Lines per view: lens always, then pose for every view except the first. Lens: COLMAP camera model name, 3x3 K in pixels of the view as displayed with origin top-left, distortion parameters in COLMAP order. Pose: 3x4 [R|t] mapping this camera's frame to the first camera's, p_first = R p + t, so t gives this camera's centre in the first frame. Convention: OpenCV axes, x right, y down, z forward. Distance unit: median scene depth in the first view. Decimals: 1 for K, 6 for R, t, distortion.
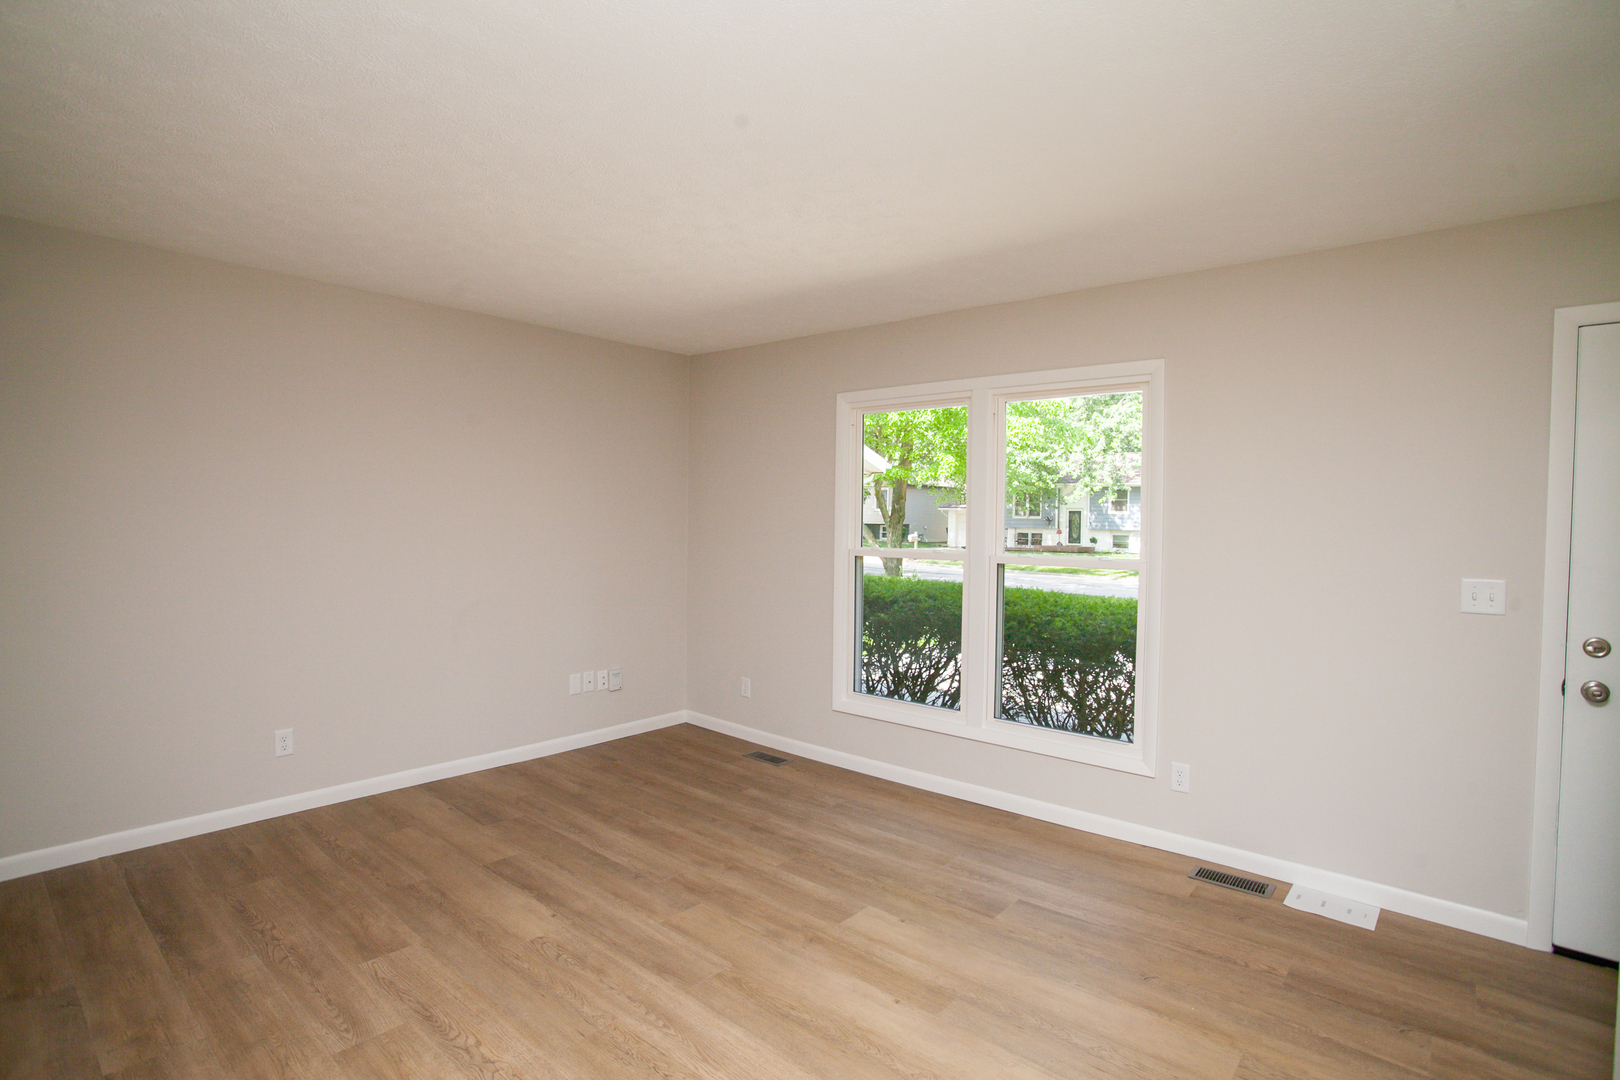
lens RADIAL K [[795.0, 0, 807.5], [0, 795.0, 534.6], [0, 0, 1]] dist [-0.081277, 0.036321]
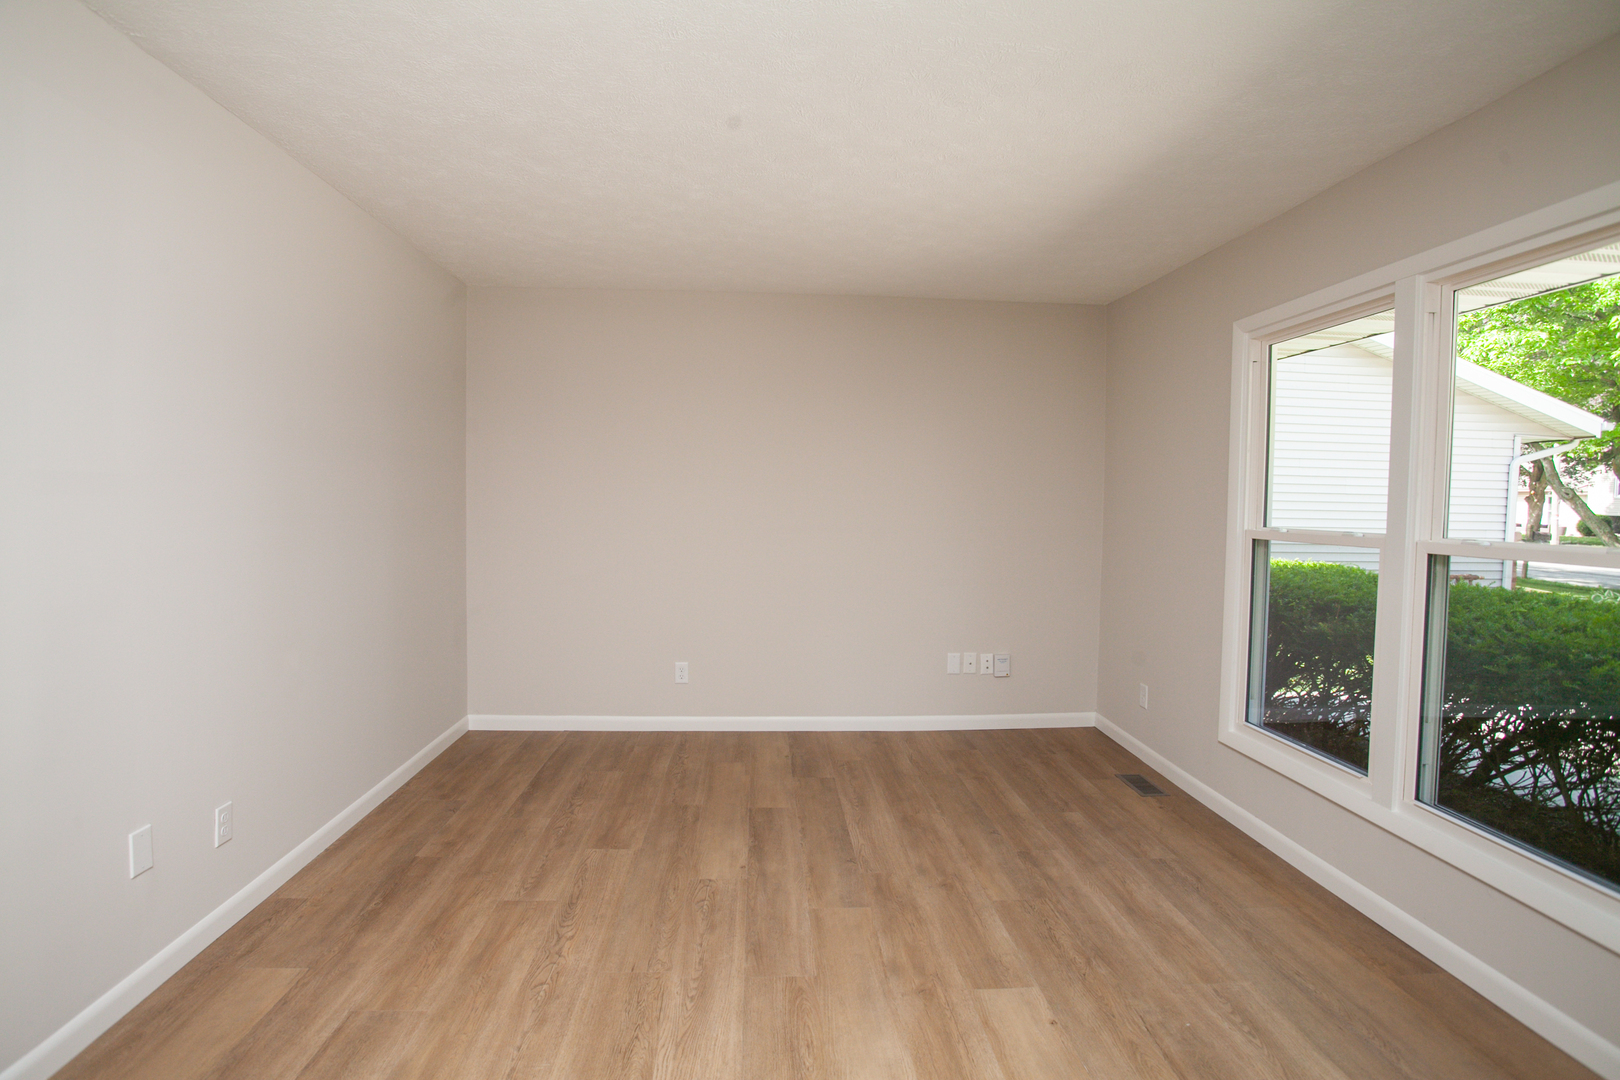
lens RADIAL K [[795.0, 0, 807.5], [0, 795.0, 534.6], [0, 0, 1]] dist [-0.081277, 0.036321]
pose [[0.700973, 0.026623, -0.712691, 0.384277], [-0.017532, 0.999644, 0.020098, 0.021779], [0.712973, -0.001593, 0.701190, 0.273156]]
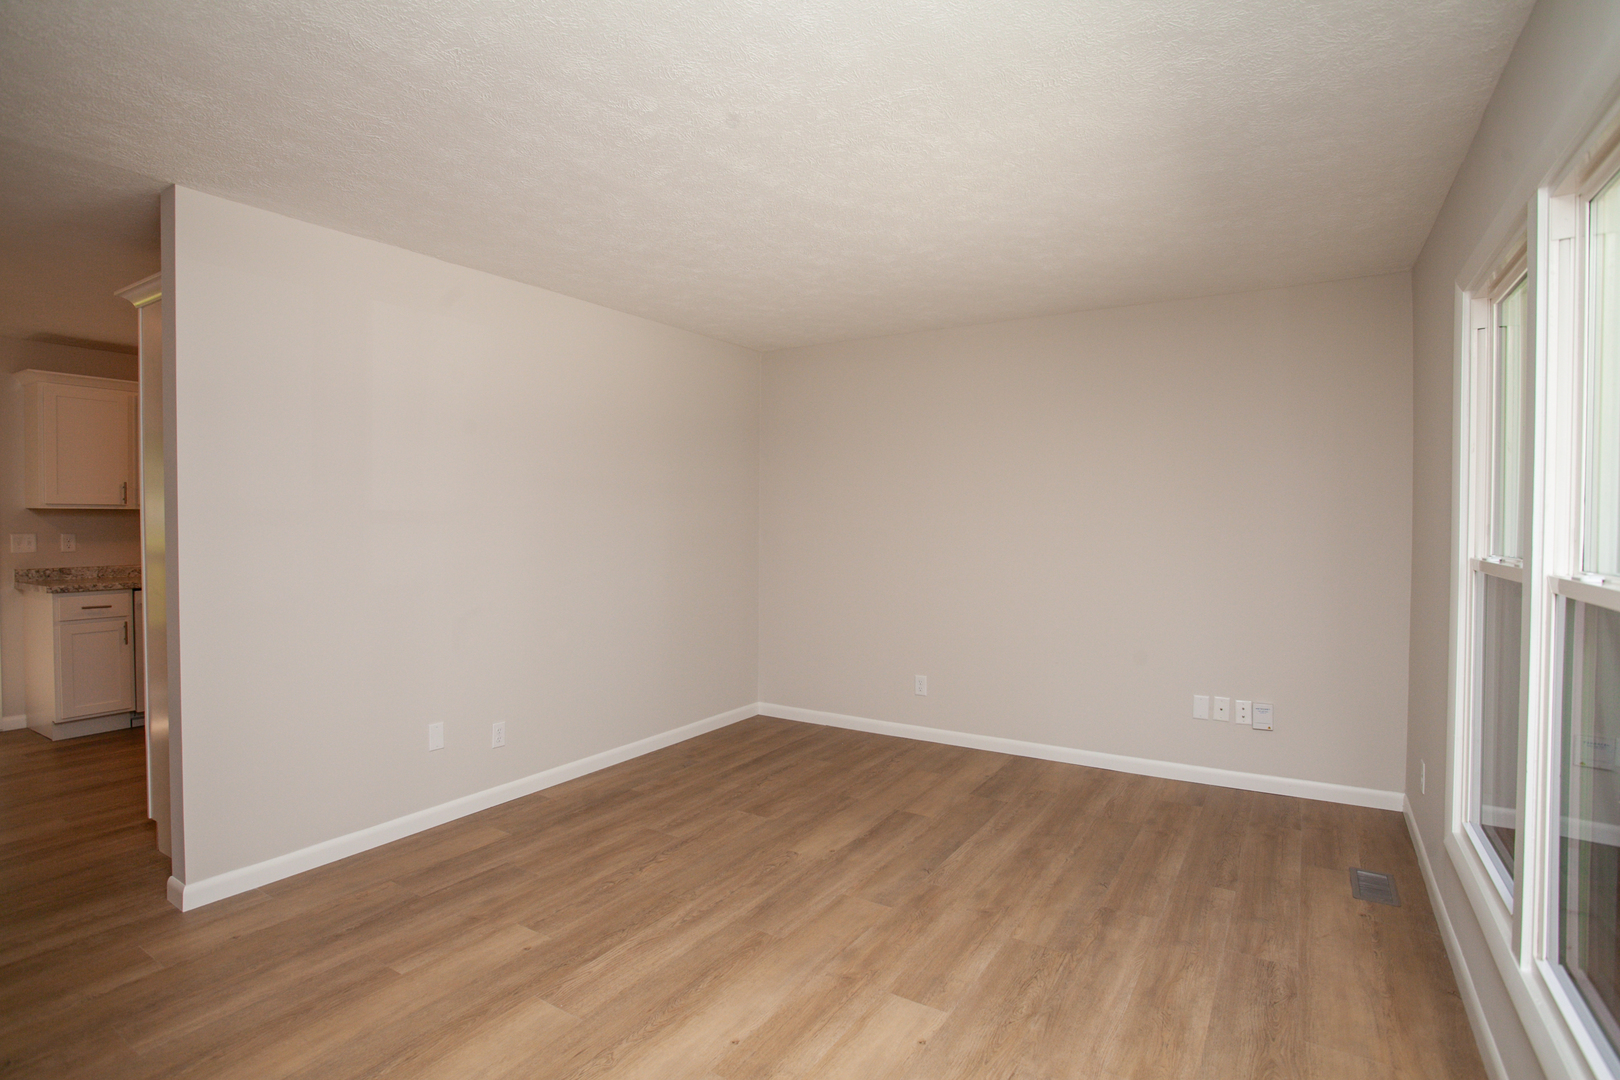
lens RADIAL K [[795.0, 0, 807.5], [0, 795.0, 534.6], [0, 0, 1]] dist [-0.081277, 0.036321]
pose [[0.147748, 0.002232, -0.989023, 0.681940], [-0.019893, 0.999802, -0.000716, 0.017193], [0.988825, 0.019781, 0.147763, 0.645333]]
